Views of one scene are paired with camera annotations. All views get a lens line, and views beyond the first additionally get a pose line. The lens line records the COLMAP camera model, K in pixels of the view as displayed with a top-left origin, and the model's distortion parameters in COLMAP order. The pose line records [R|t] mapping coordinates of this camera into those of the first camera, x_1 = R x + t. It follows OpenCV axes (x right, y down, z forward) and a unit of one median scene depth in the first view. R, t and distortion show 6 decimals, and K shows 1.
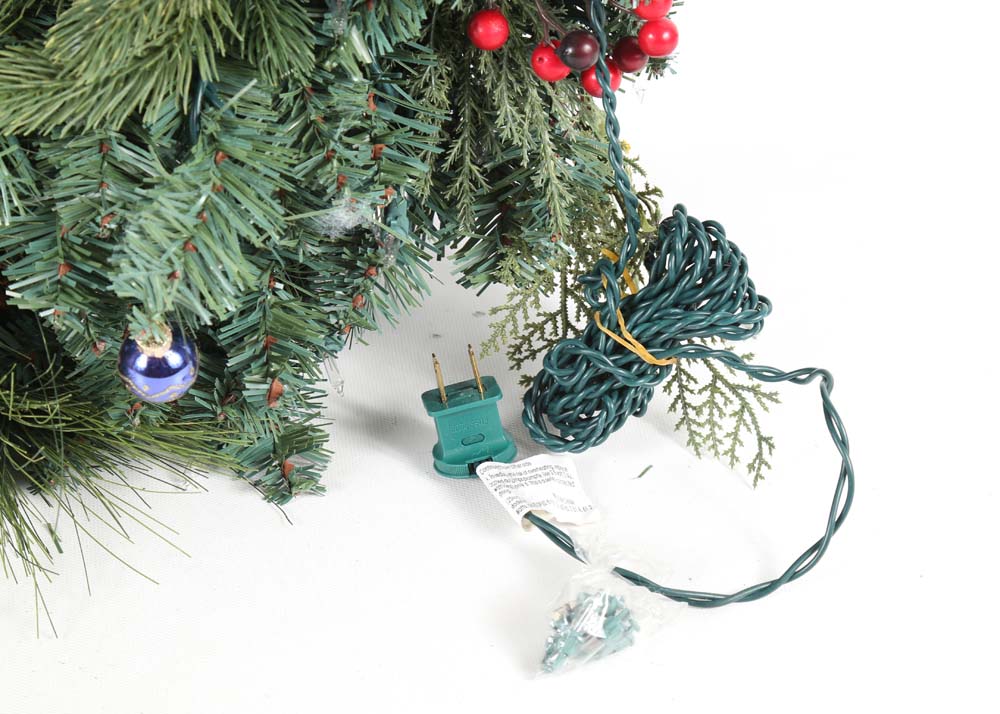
lens RADIAL K [[3127.2, 0, 531.9], [0, 3127.2, 371.3], [0, 0, 1]] dist [0.554335, 0.000000]
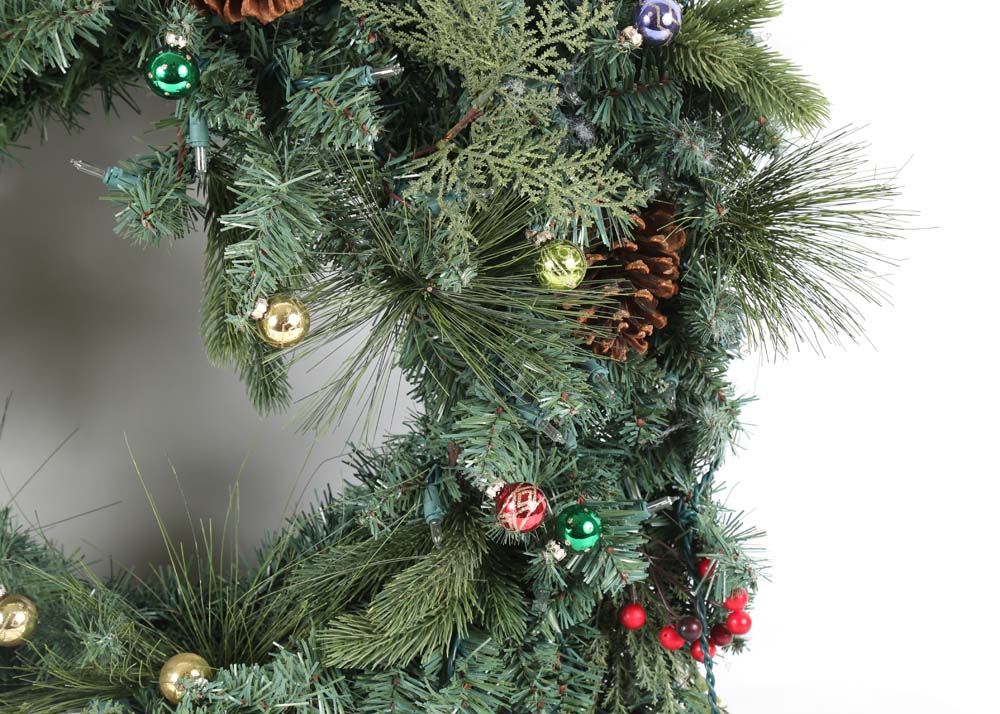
lens RADIAL K [[2486.3, 0, 557.5], [0, 2486.3, 367.8], [0, 0, 1]] dist [0.329973, 0.000000]
pose [[0.999474, 0.013086, -0.029677, -0.016610], [-0.020760, 0.961124, -0.275337, 0.123601], [0.024920, 0.275808, 0.960890, -0.262444]]
